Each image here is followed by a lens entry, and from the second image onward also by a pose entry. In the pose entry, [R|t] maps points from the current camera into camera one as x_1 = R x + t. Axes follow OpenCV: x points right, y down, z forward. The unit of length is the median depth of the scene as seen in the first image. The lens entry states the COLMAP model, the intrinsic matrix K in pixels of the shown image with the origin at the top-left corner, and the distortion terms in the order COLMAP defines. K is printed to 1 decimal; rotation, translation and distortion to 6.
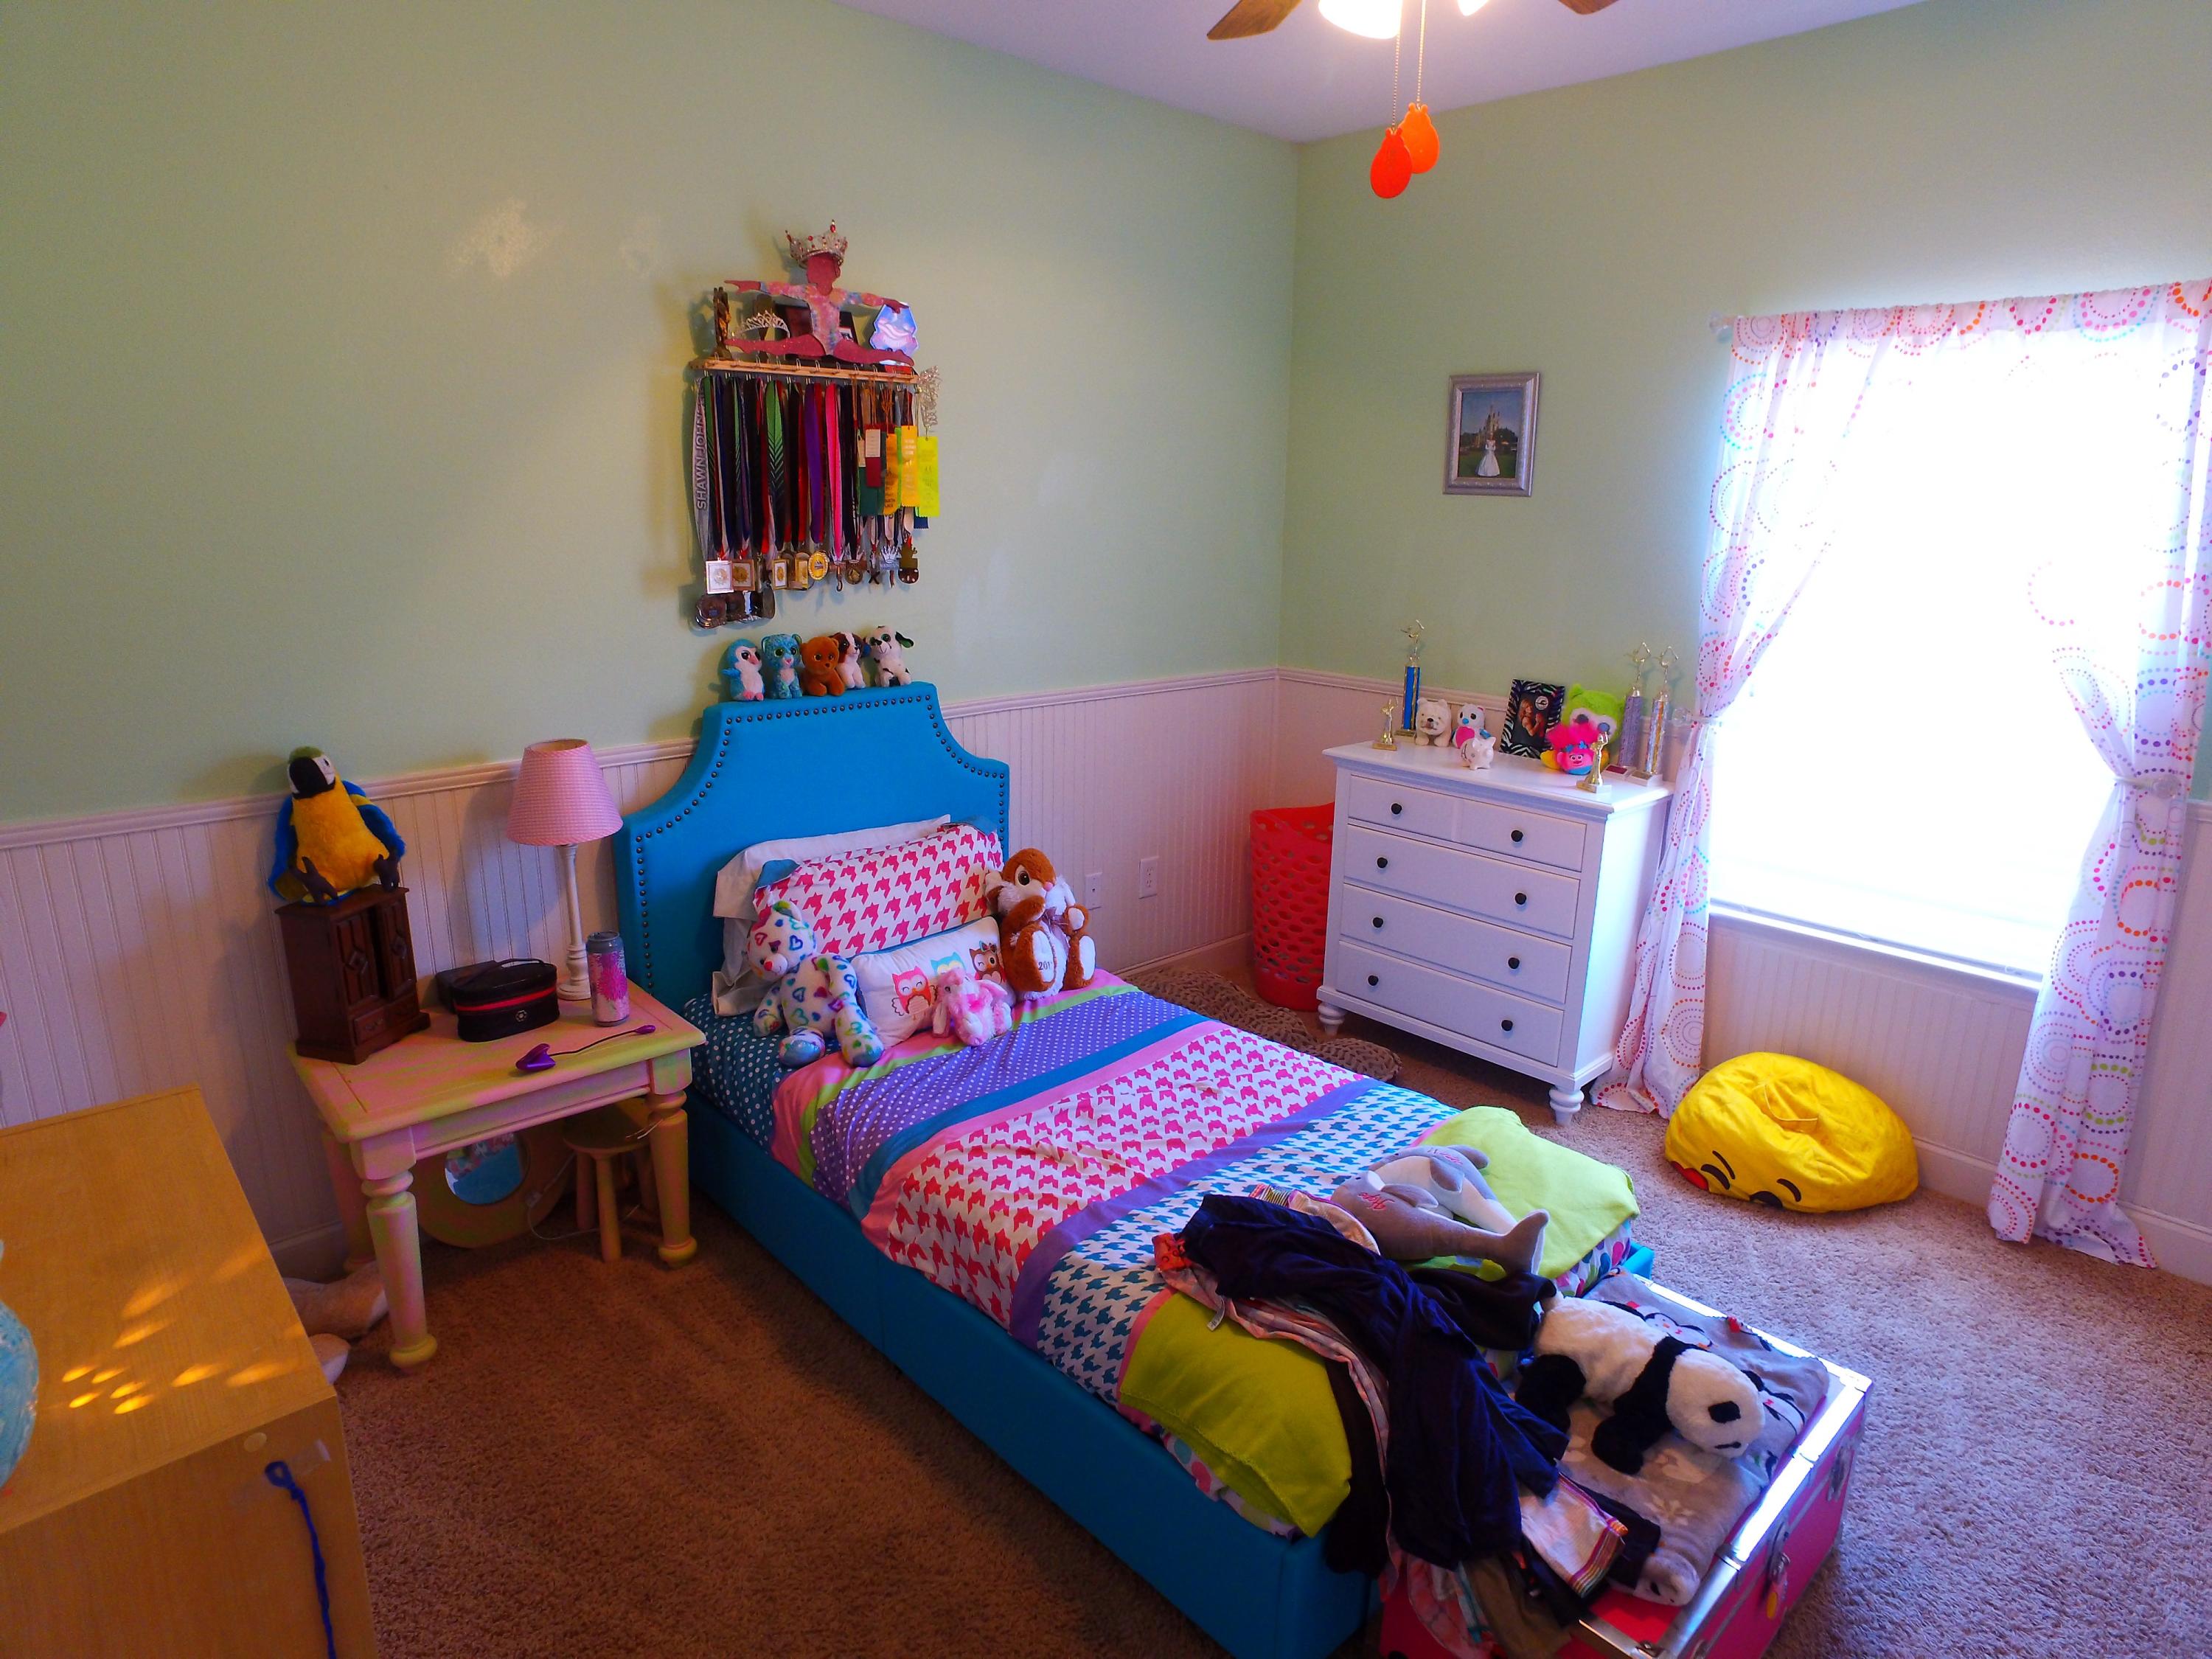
lens RADIAL K [[1283.2, 0, 1106.0], [0, 1283.2, 829.5], [0, 0, 1]] dist [-0.120095, 0.091890]
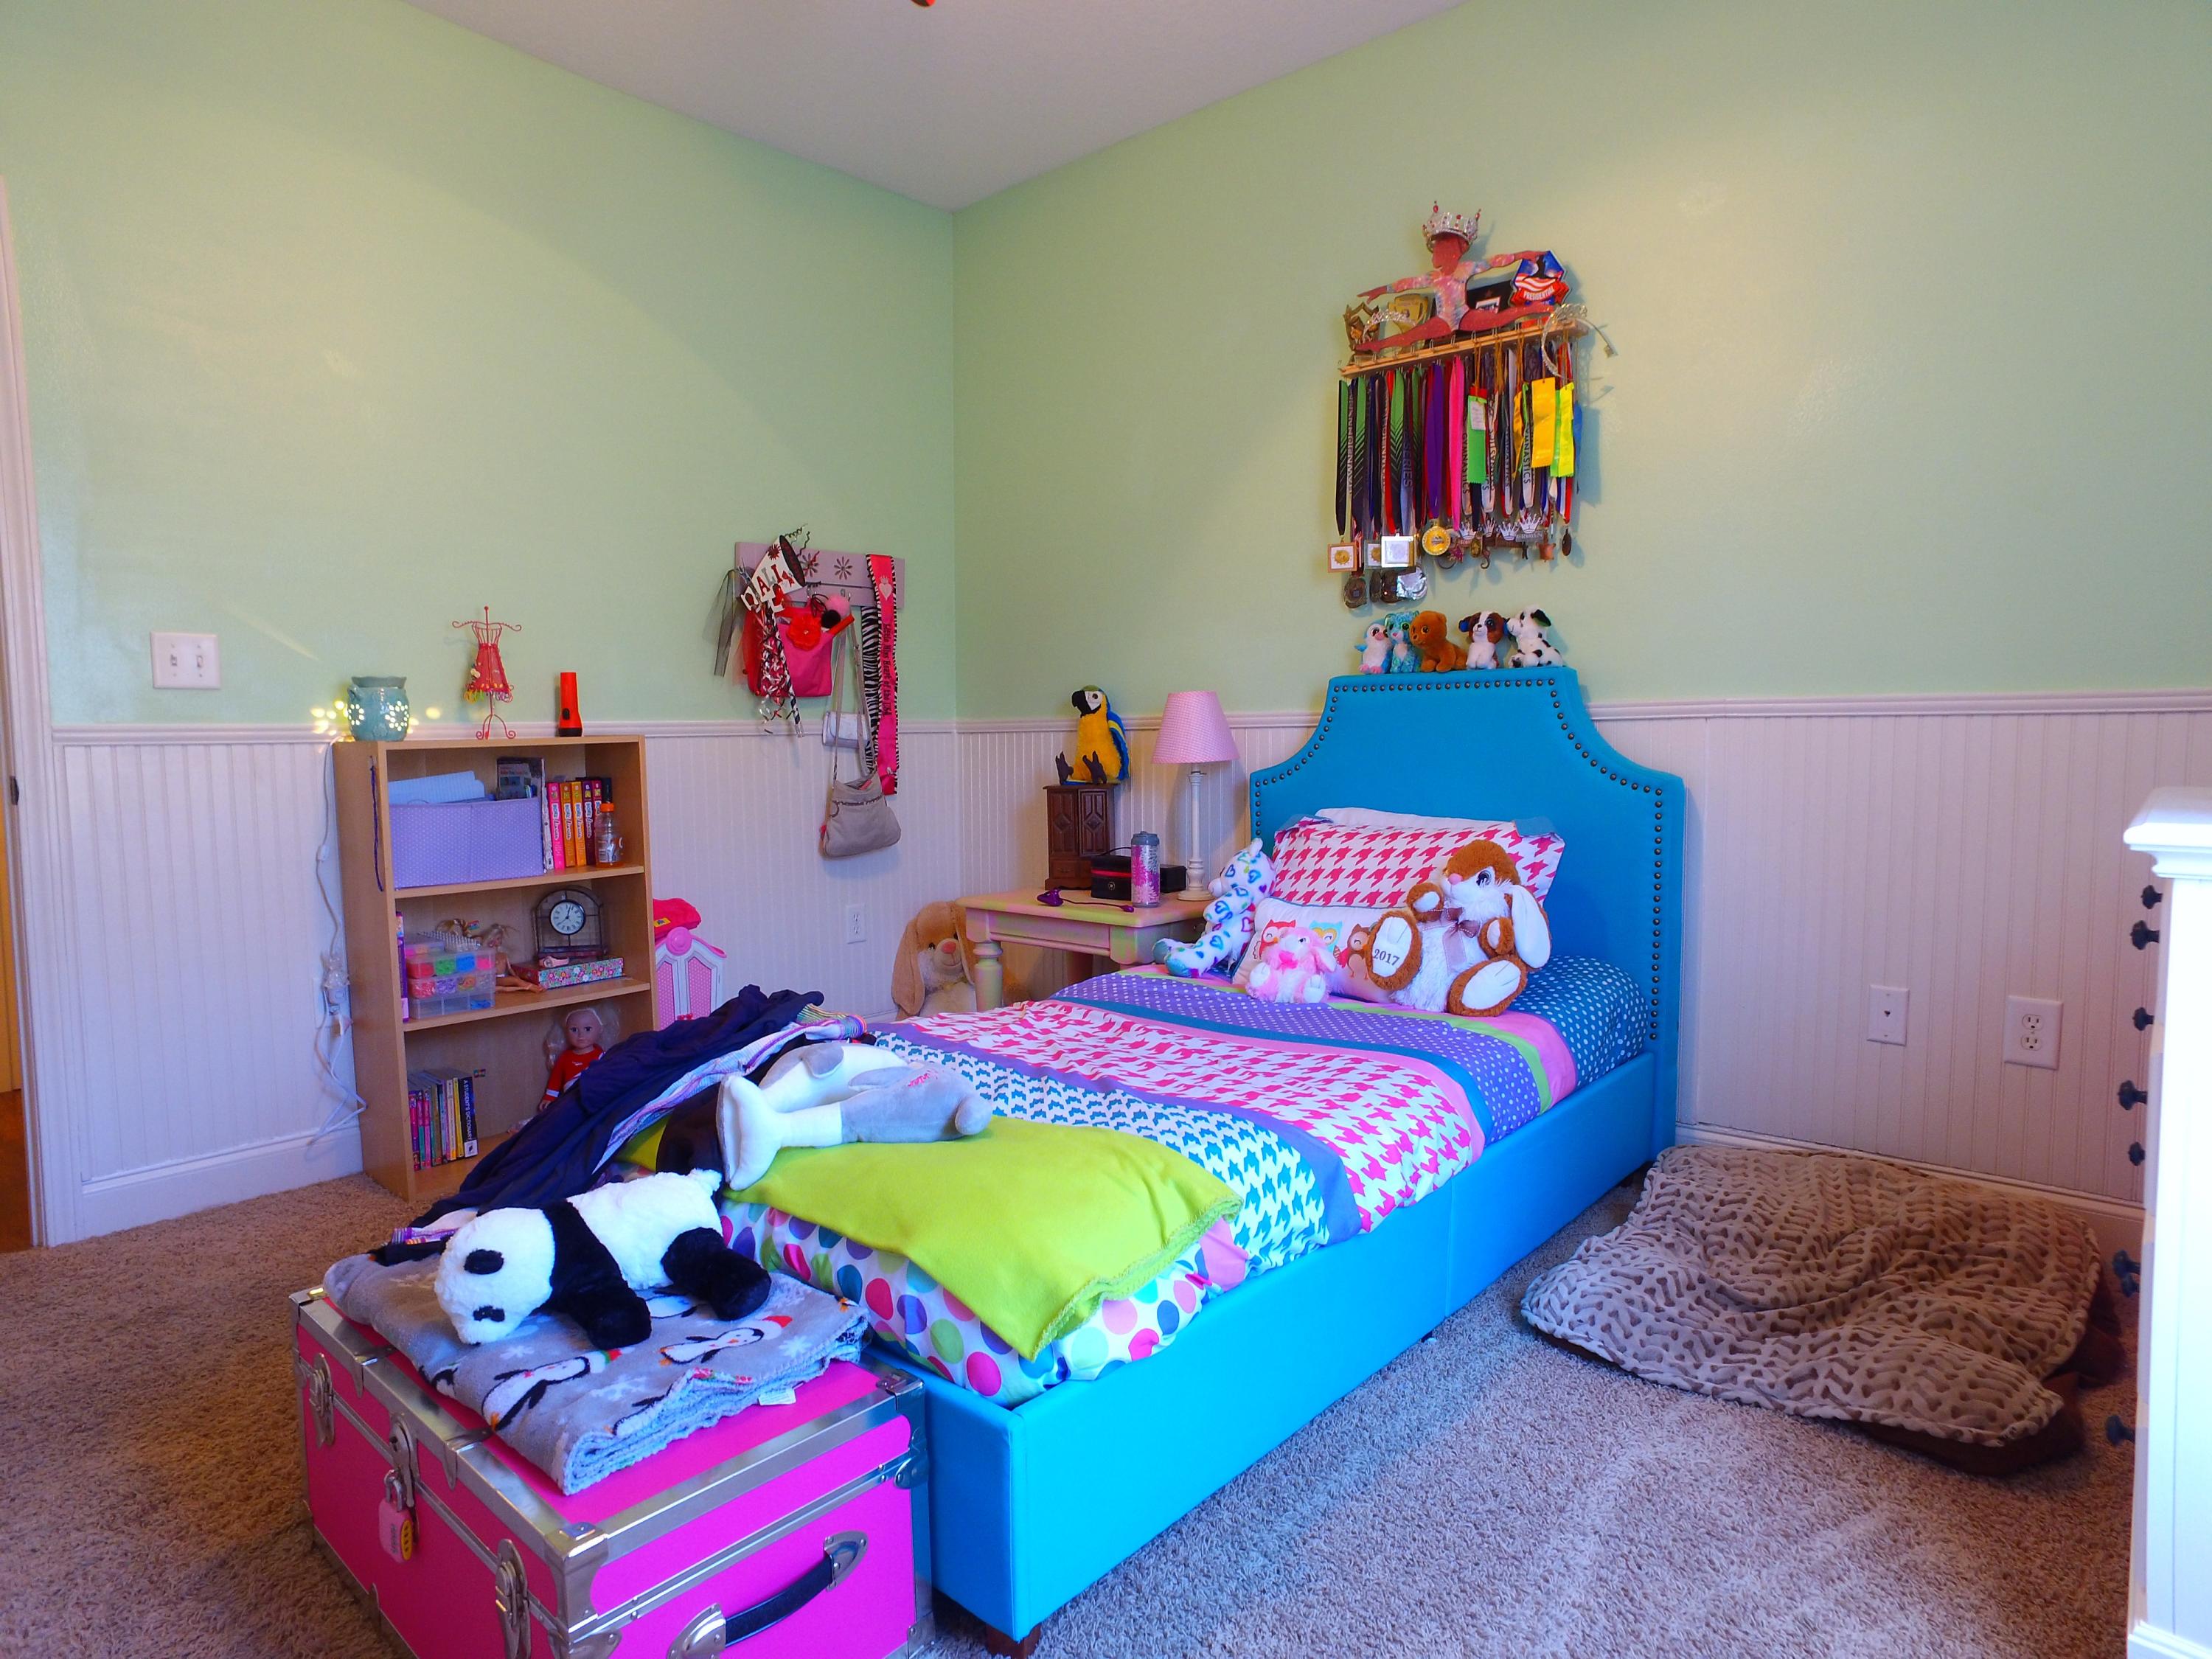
lens RADIAL K [[1283.2, 0, 1106.0], [0, 1283.2, 829.5], [0, 0, 1]] dist [-0.120095, 0.091890]
pose [[0.098169, 0.059443, -0.993393, 0.719003], [-0.237148, 0.970855, 0.034659, 0.037135], [0.966501, 0.232178, 0.109405, 0.670664]]
